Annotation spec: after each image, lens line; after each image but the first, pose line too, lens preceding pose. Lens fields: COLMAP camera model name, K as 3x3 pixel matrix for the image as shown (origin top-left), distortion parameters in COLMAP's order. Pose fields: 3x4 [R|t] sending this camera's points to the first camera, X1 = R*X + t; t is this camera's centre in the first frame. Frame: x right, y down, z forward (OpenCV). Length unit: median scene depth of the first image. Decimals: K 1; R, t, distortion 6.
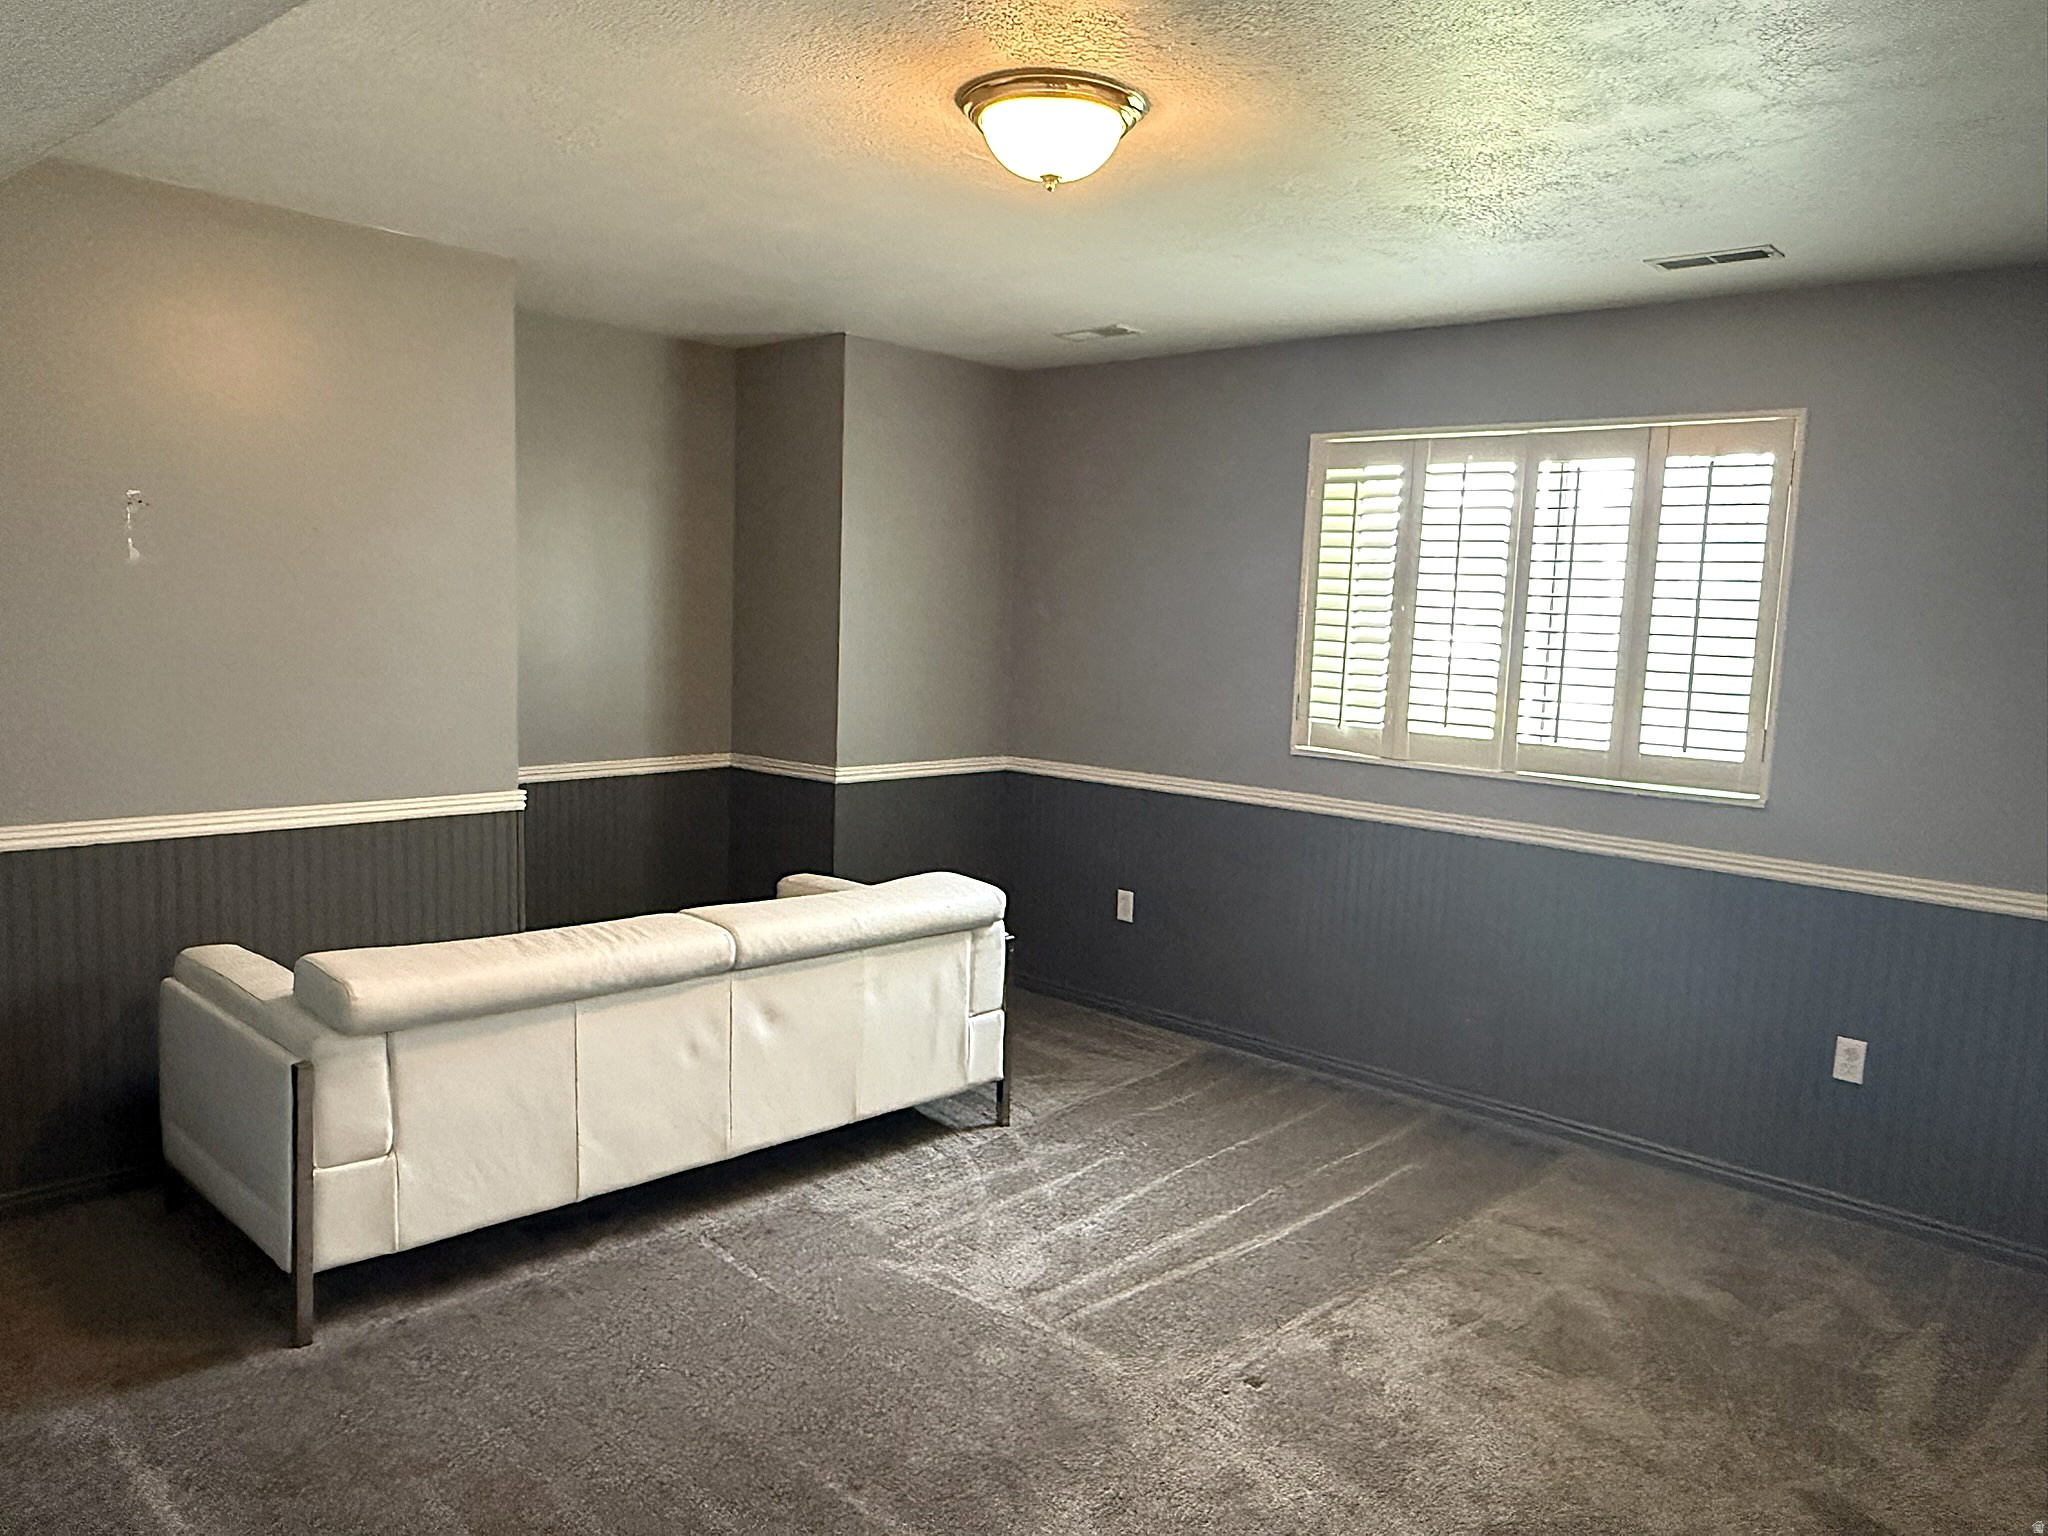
lens RADIAL K [[1445.1, 0, 1039.0], [0, 1445.1, 770.2], [0, 0, 1]] dist [0.001475, 0.006578]
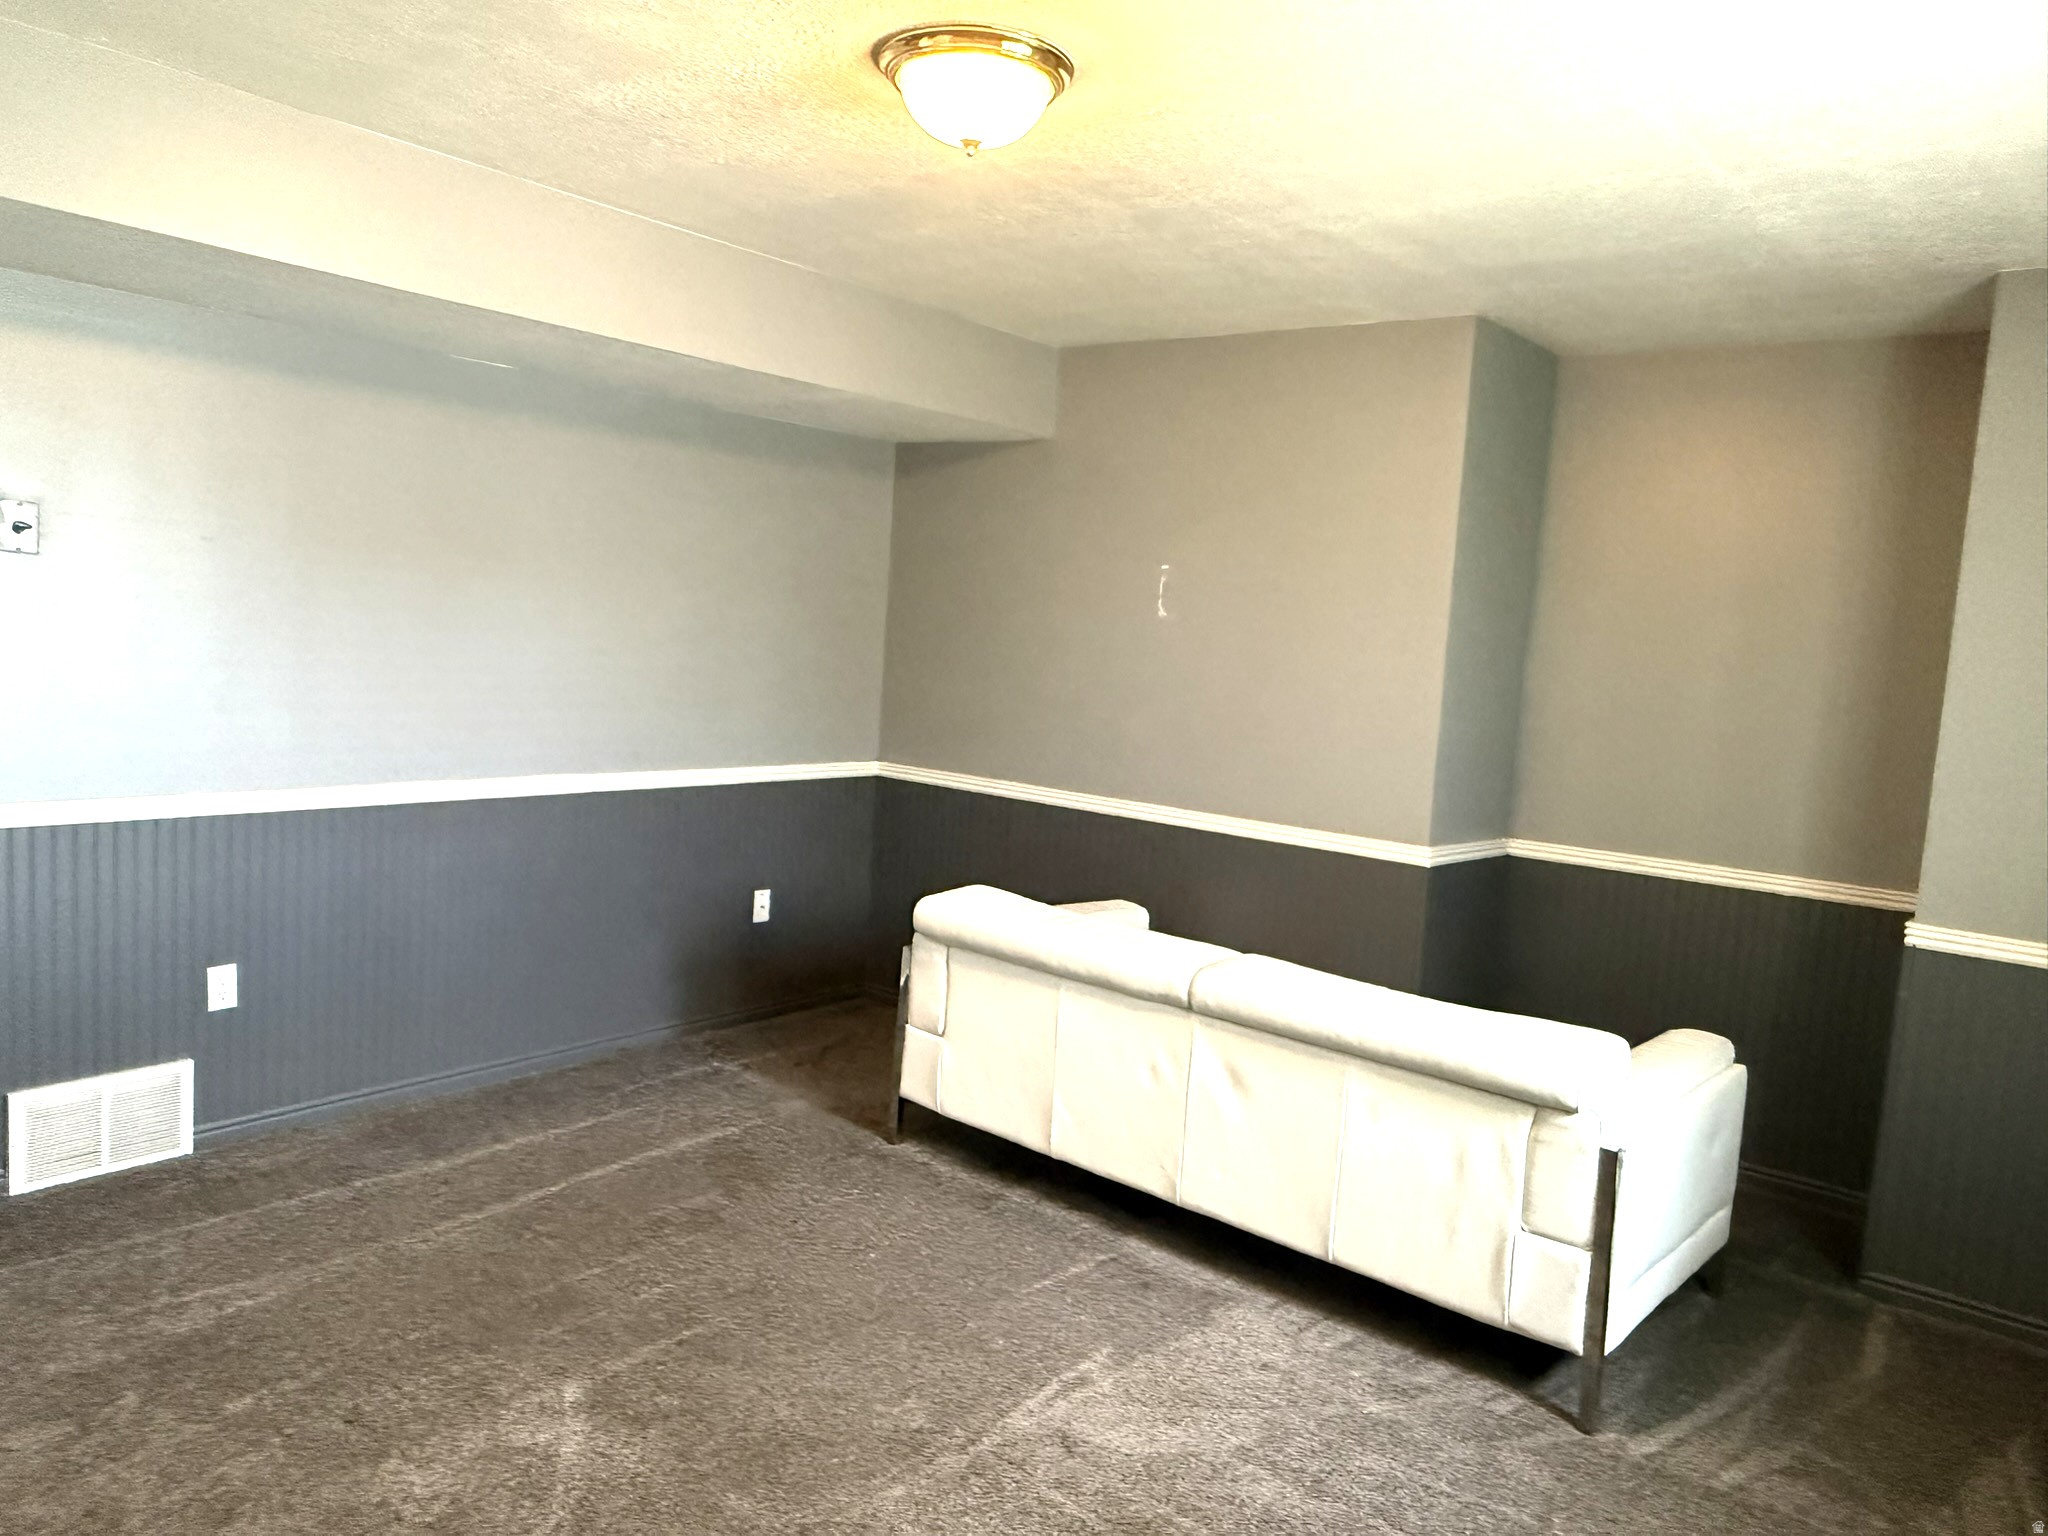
lens RADIAL K [[1445.1, 0, 1038.9], [0, 1445.1, 766.7], [0, 0, 1]] dist [0.001475, 0.006578]
pose [[0.069180, 0.062712, -0.995631, 0.739361], [-0.178078, 0.982769, 0.049529, -0.051841], [0.981582, 0.173873, 0.079156, 0.798305]]
